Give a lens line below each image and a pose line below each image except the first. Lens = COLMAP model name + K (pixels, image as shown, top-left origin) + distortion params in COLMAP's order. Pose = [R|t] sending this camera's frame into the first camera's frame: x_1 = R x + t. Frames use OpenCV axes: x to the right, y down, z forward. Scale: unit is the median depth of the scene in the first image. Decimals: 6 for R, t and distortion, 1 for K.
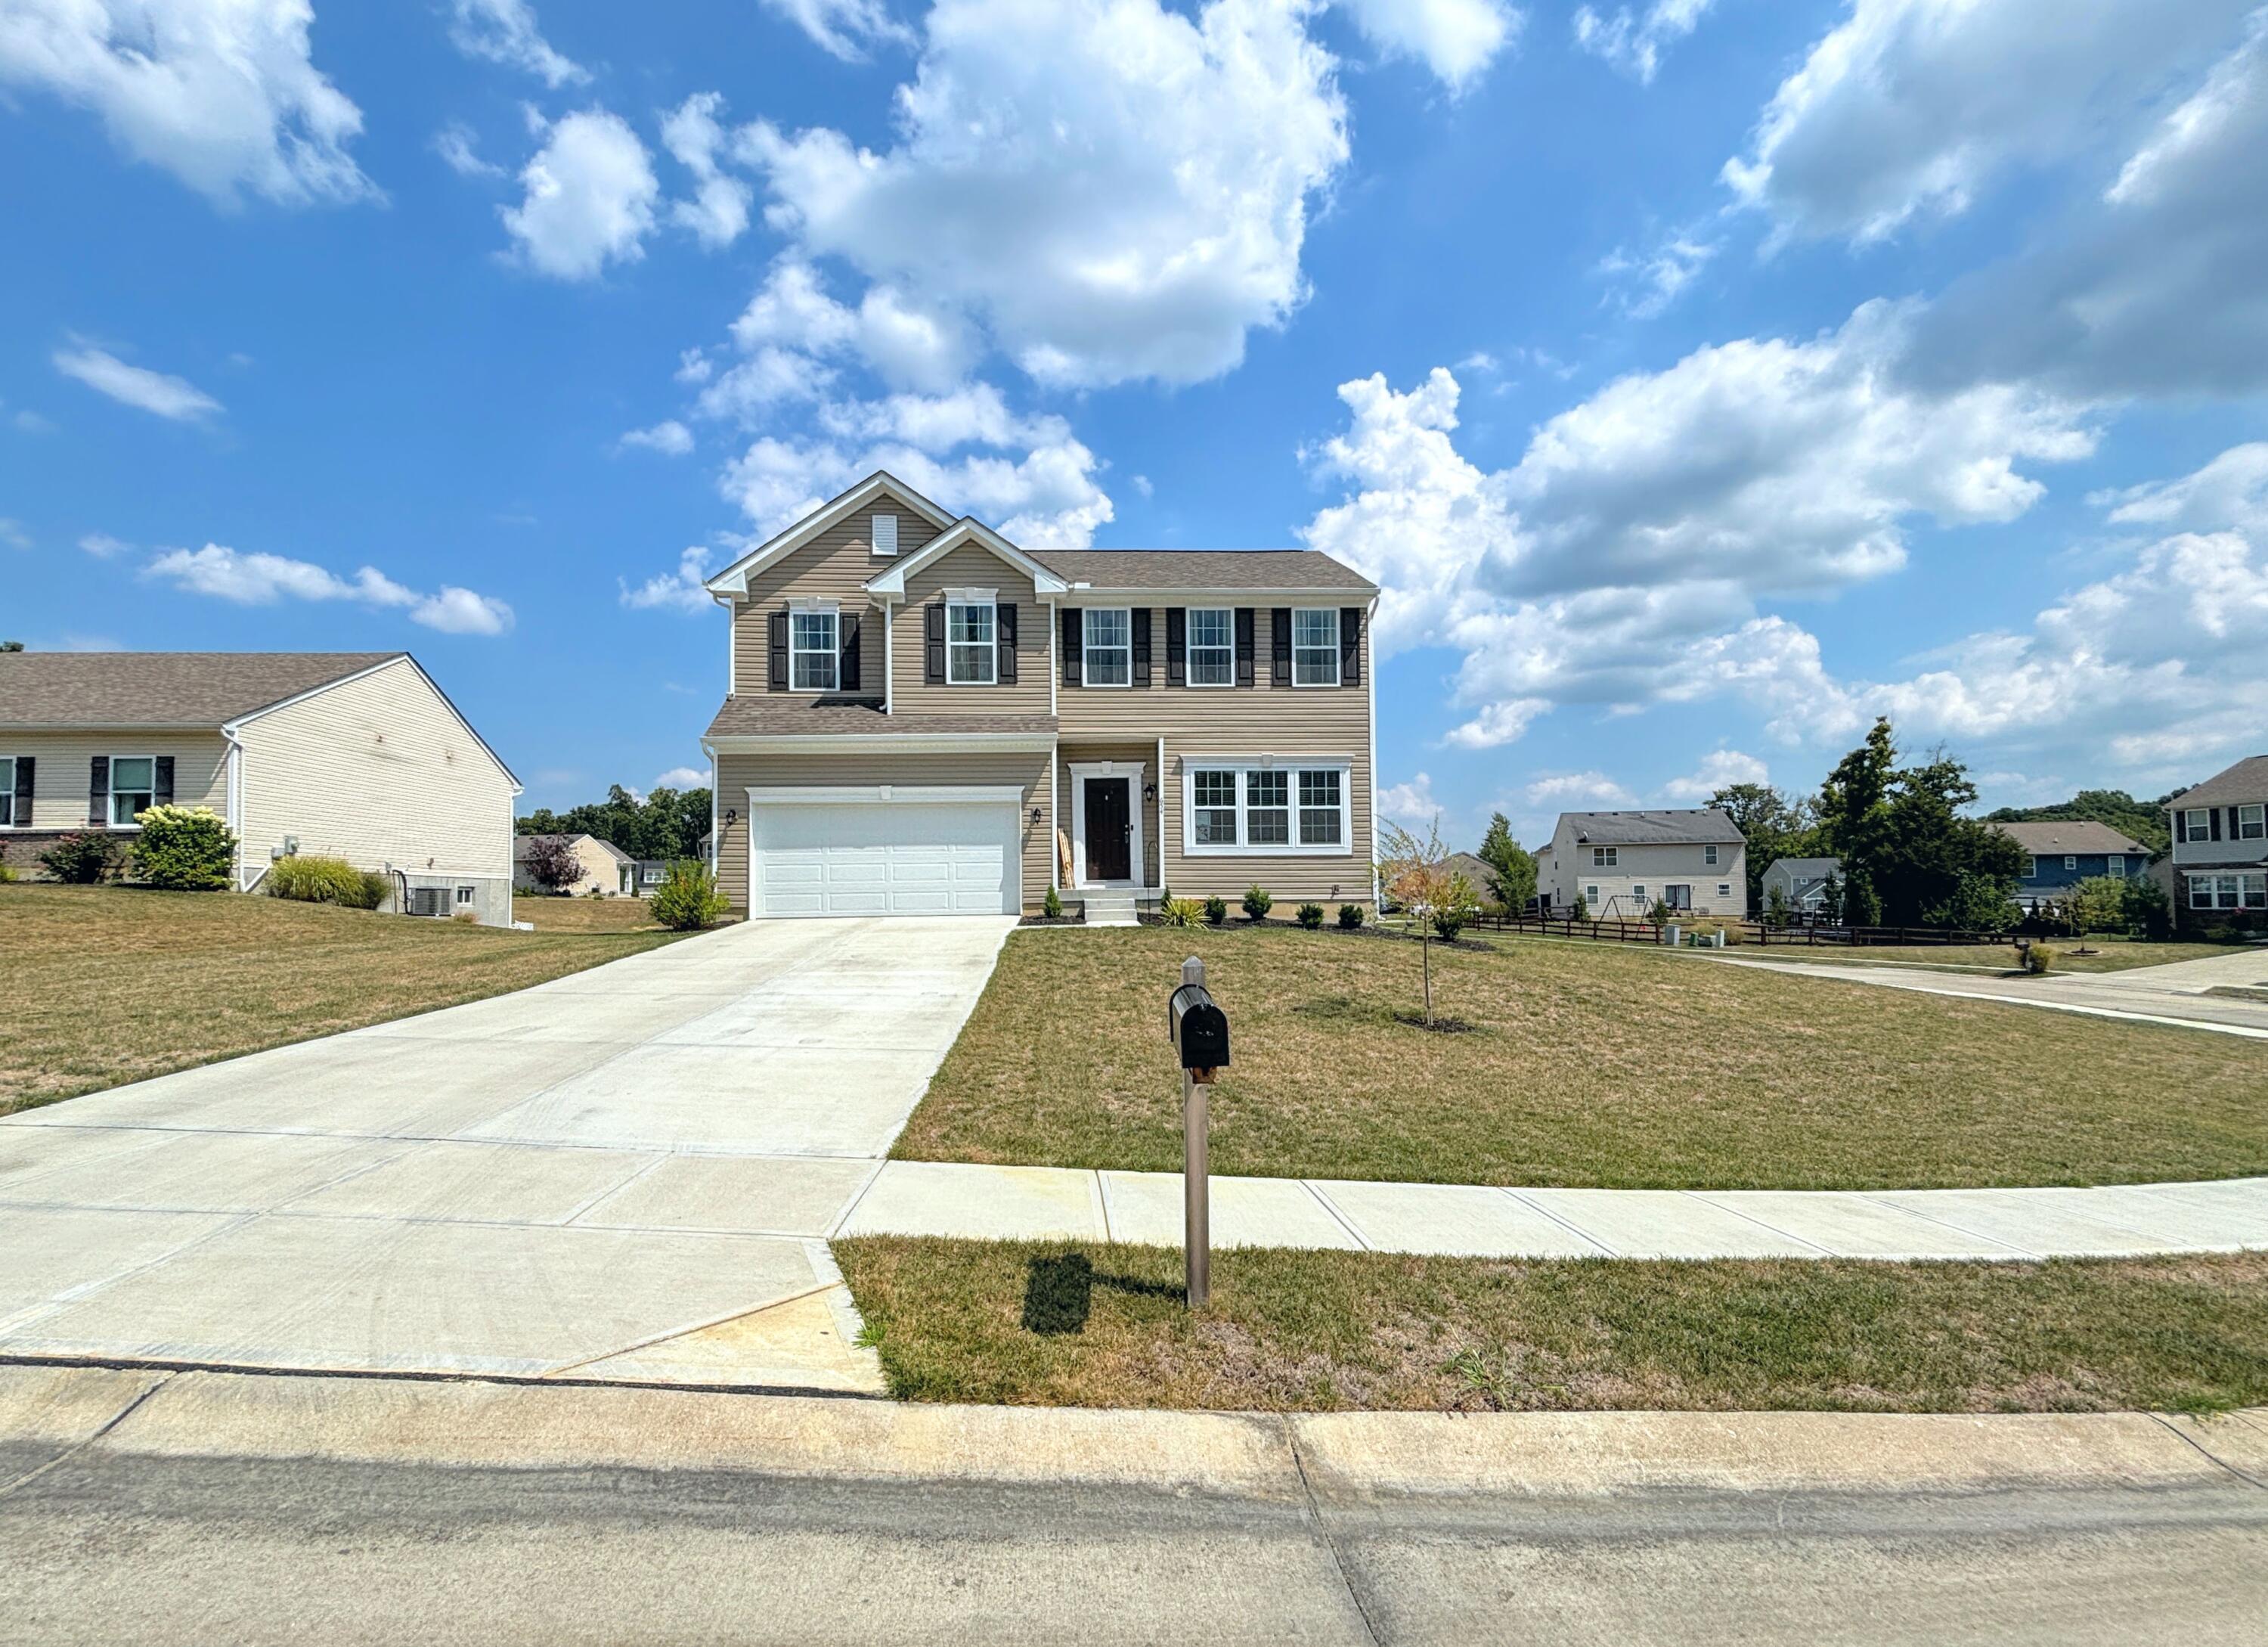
lens RADIAL K [[1156.8, 0, 1133.1], [0, 1156.8, 864.1], [0, 0, 1]] dist [0.032701, -0.000048]
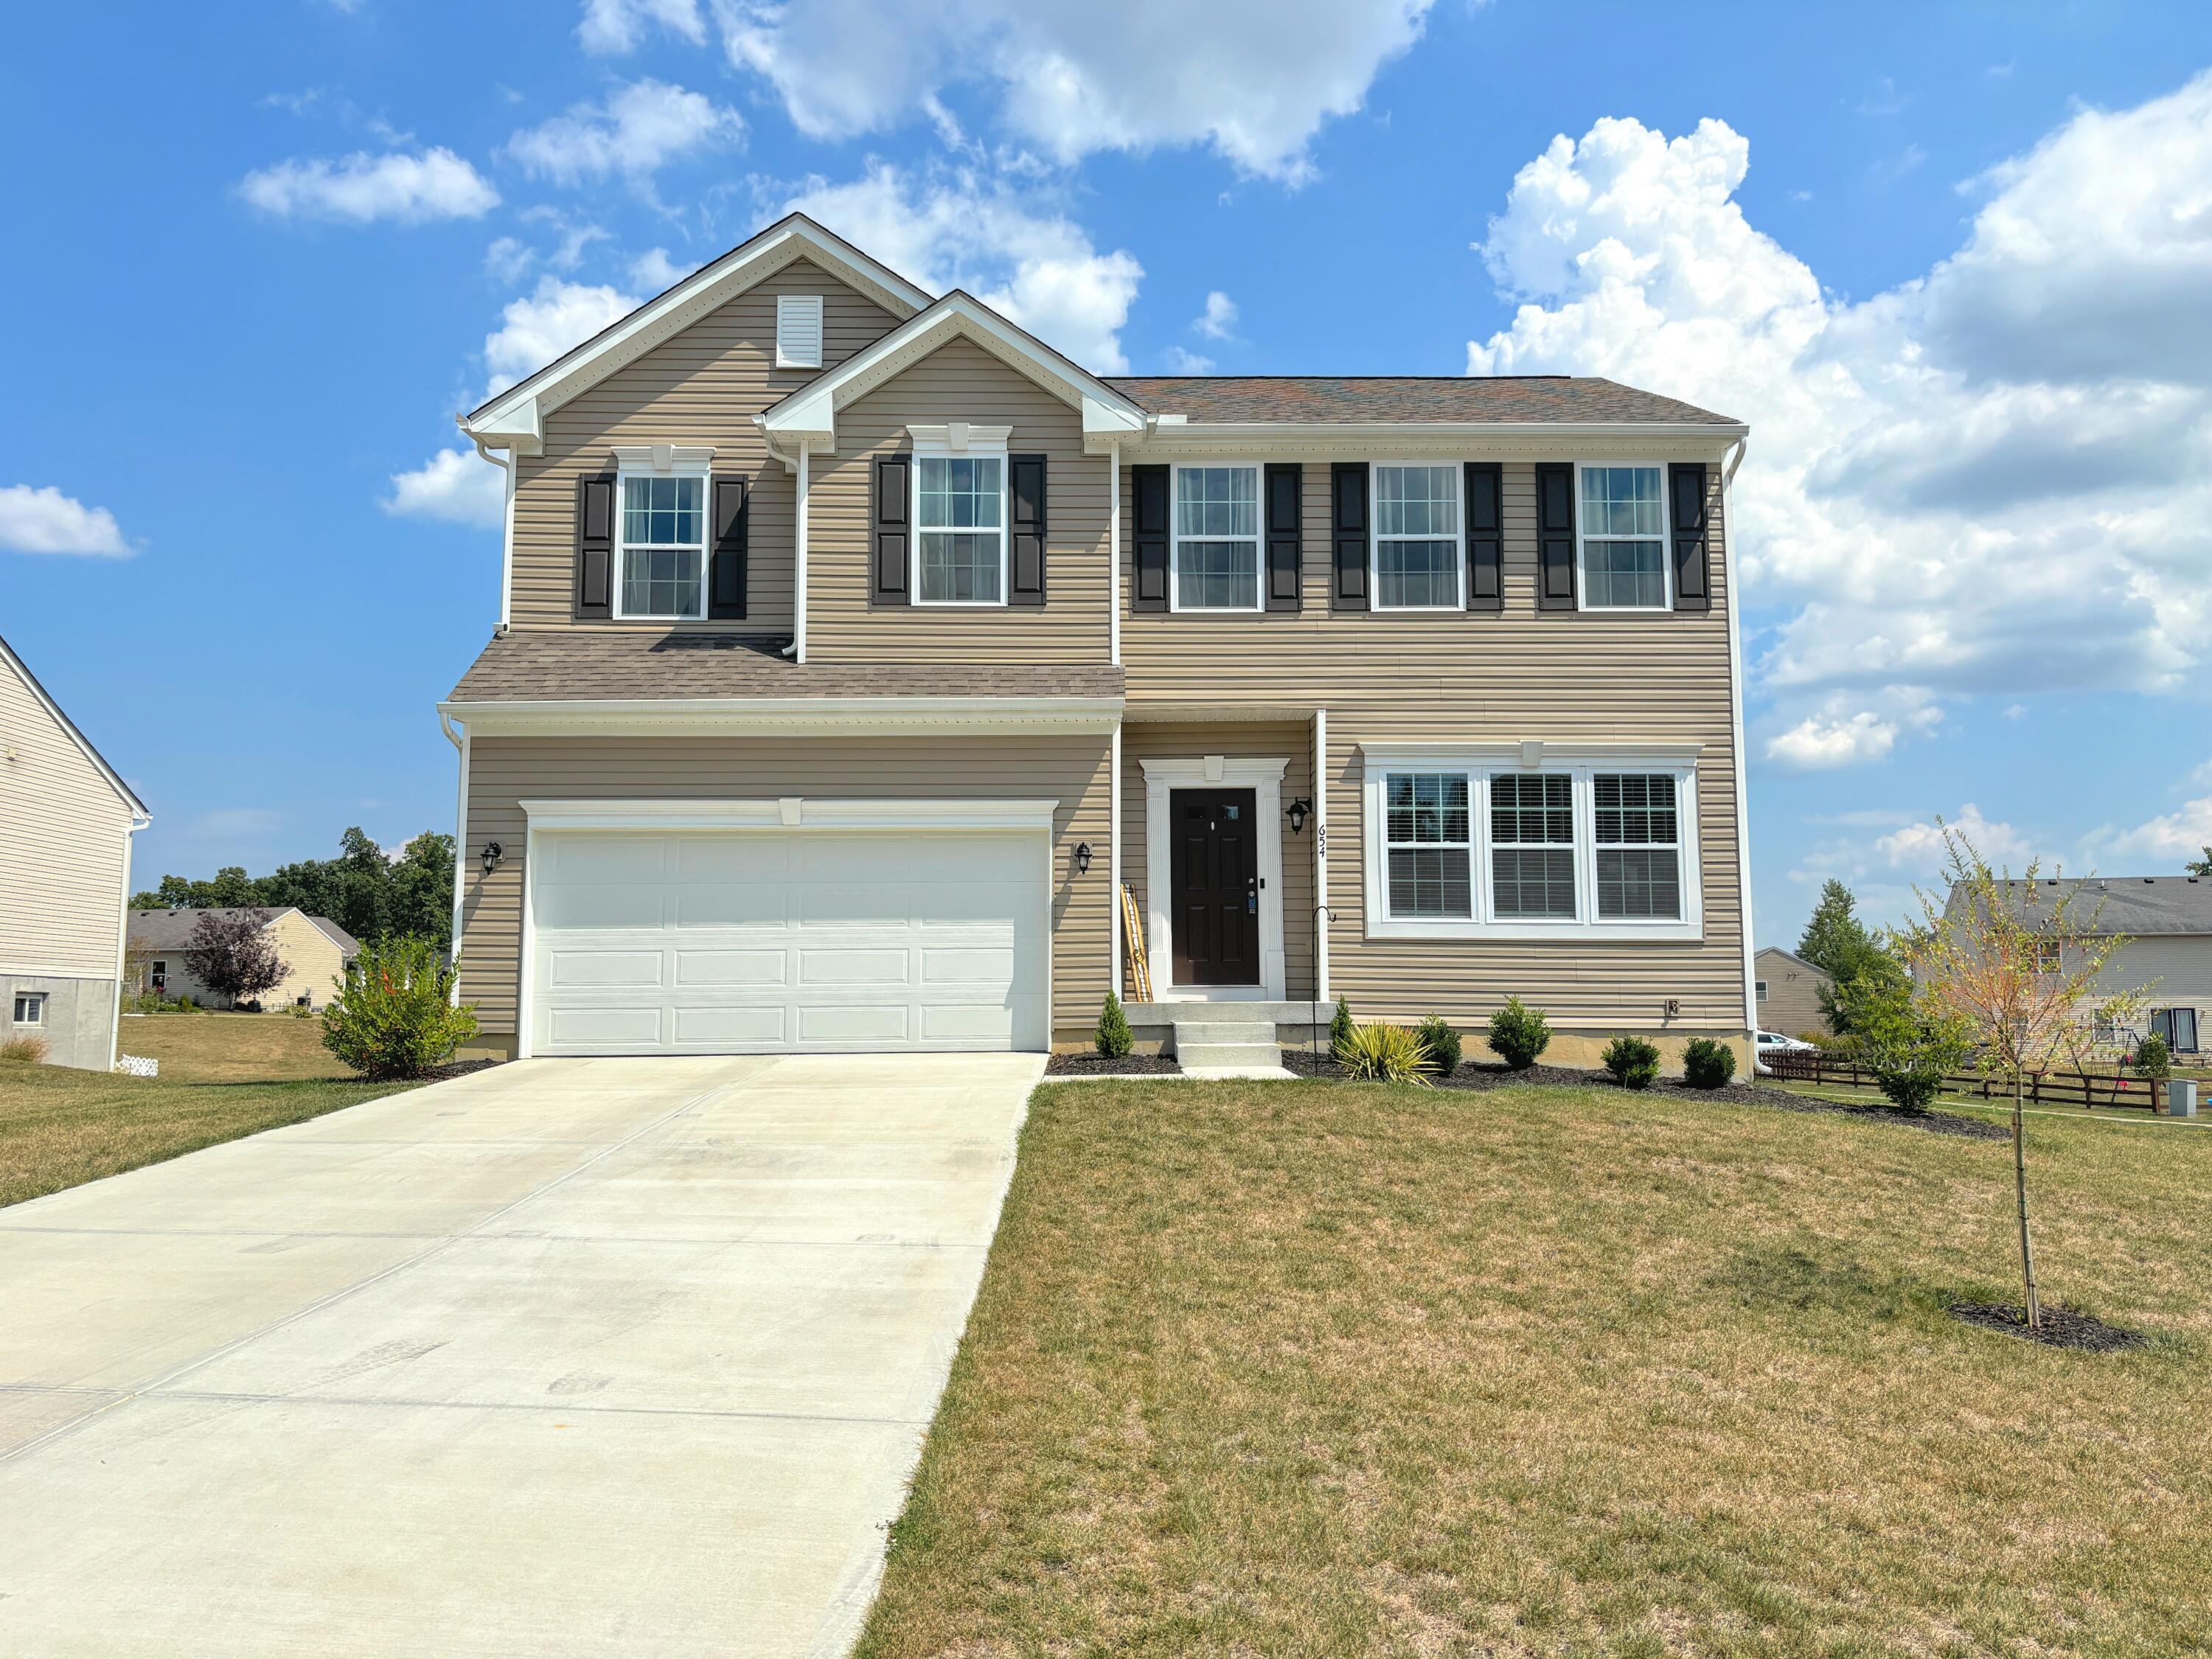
lens RADIAL K [[1695.2, 0, 1106.0], [0, 1695.2, 829.5], [0, 0, 1]] dist [0.041171, -0.006674]
pose [[0.999569, 0.005195, -0.028885, -0.050128], [-0.007564, 0.996559, -0.082546, 0.007422], [0.028357, 0.082729, 0.996169, 0.247694]]
